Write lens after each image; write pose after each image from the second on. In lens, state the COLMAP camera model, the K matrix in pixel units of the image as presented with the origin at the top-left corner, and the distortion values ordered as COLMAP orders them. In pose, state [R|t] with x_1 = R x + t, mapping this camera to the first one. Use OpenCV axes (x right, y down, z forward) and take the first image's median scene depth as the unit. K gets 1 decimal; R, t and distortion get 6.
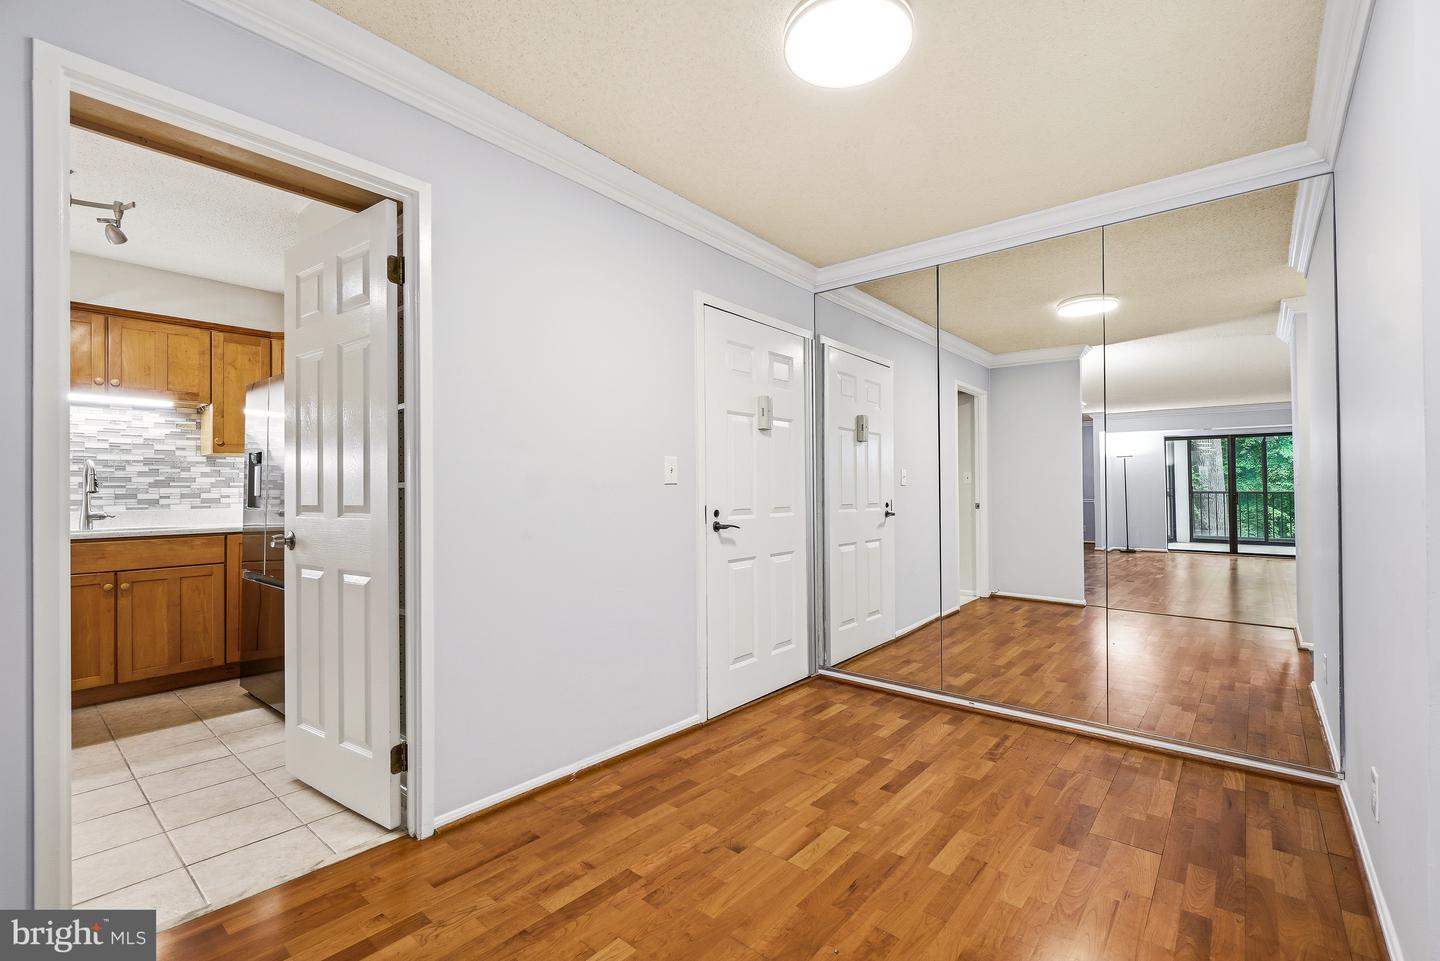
lens RADIAL K [[651.2, 0, 715.6], [0, 651.2, 479.4], [0, 0, 1]] dist [0.022484, -0.006617]
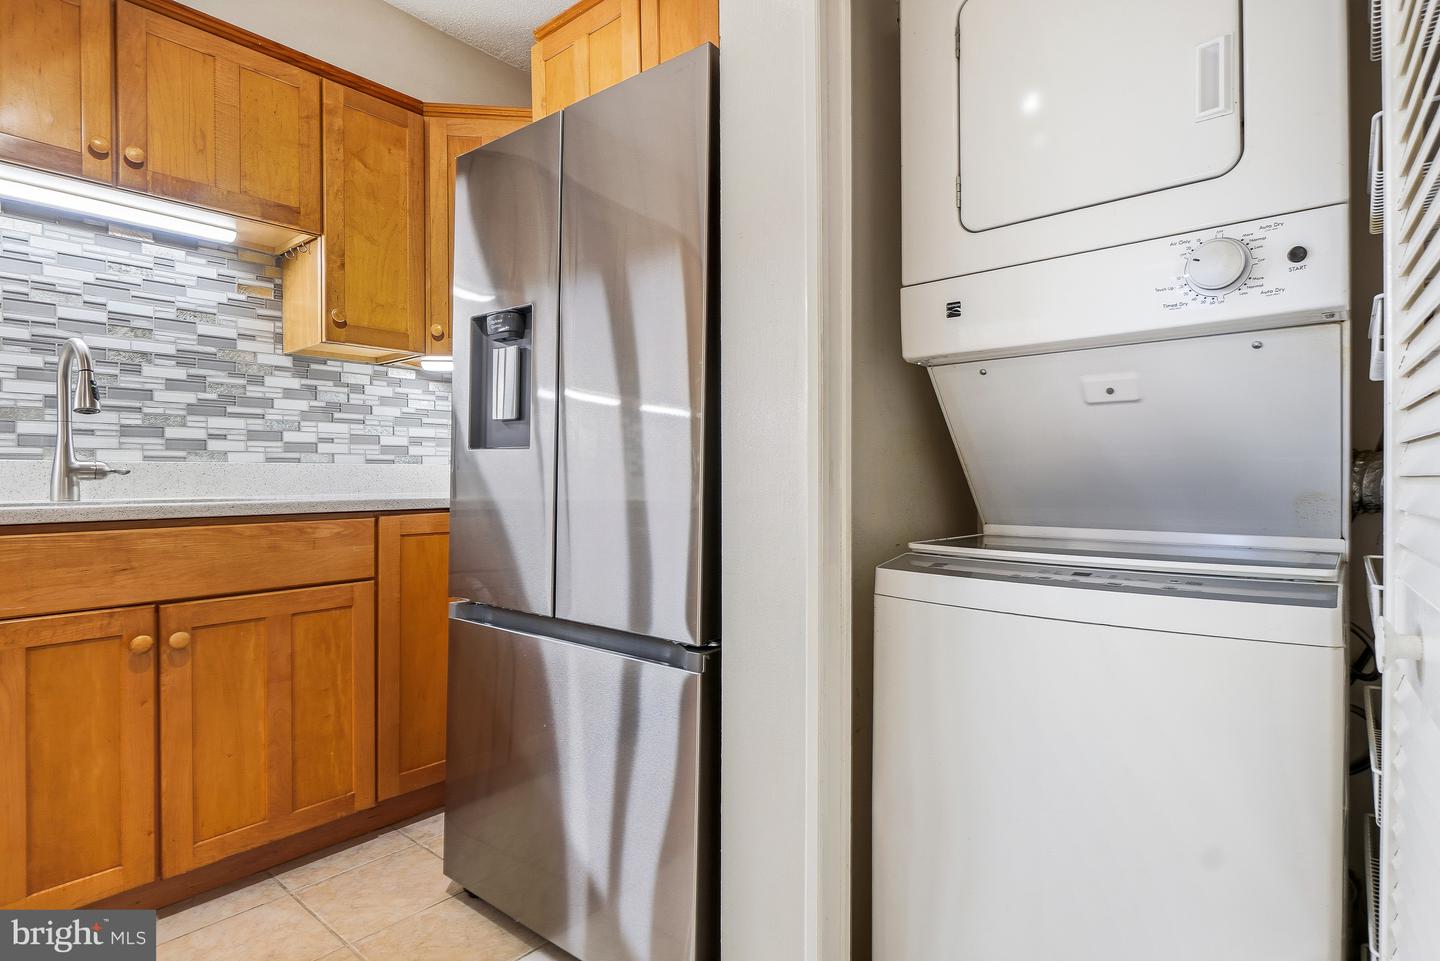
lens RADIAL K [[734.9, 0, 708.8], [0, 734.9, 475.8], [0, 0, 1]] dist [0.001850, -0.001672]
pose [[0.999659, 0.008298, 0.024764, -0.510519], [-0.008660, 0.999856, 0.014565, 0.045892], [-0.024640, -0.014774, 0.999587, 0.477359]]
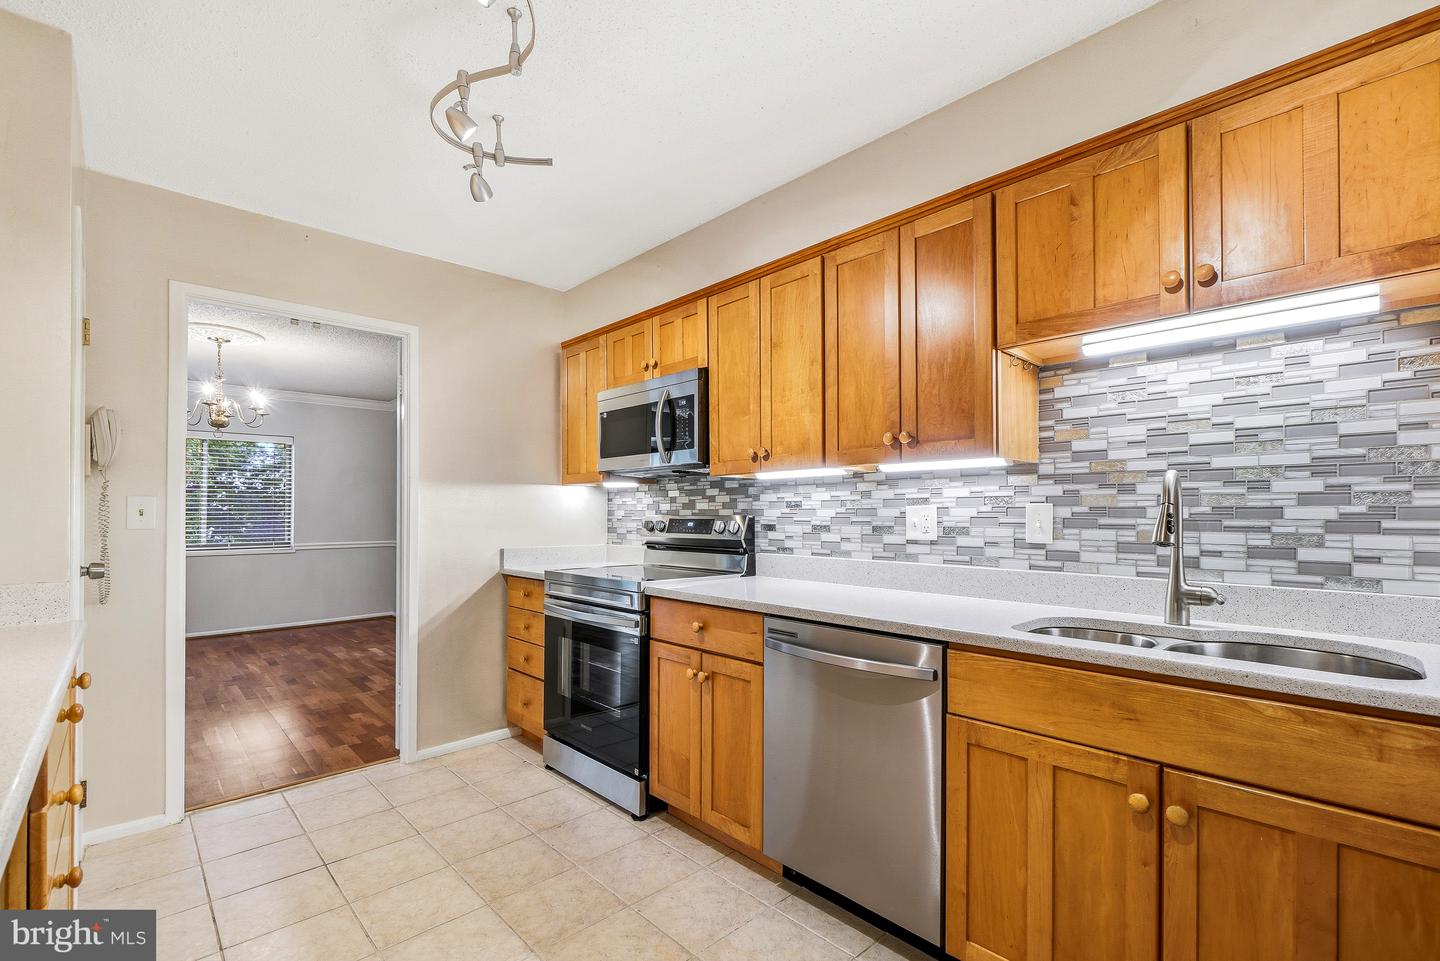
lens RADIAL K [[651.2, 0, 769.7], [0, 651.2, 508.4], [0, 0, 1]] dist [0.022484, -0.006617]
pose [[-0.036311, 0.005997, -0.999323, -0.461090], [0.017486, 0.999833, 0.005365, -0.010135], [0.999188, -0.017279, -0.036410, 0.694269]]
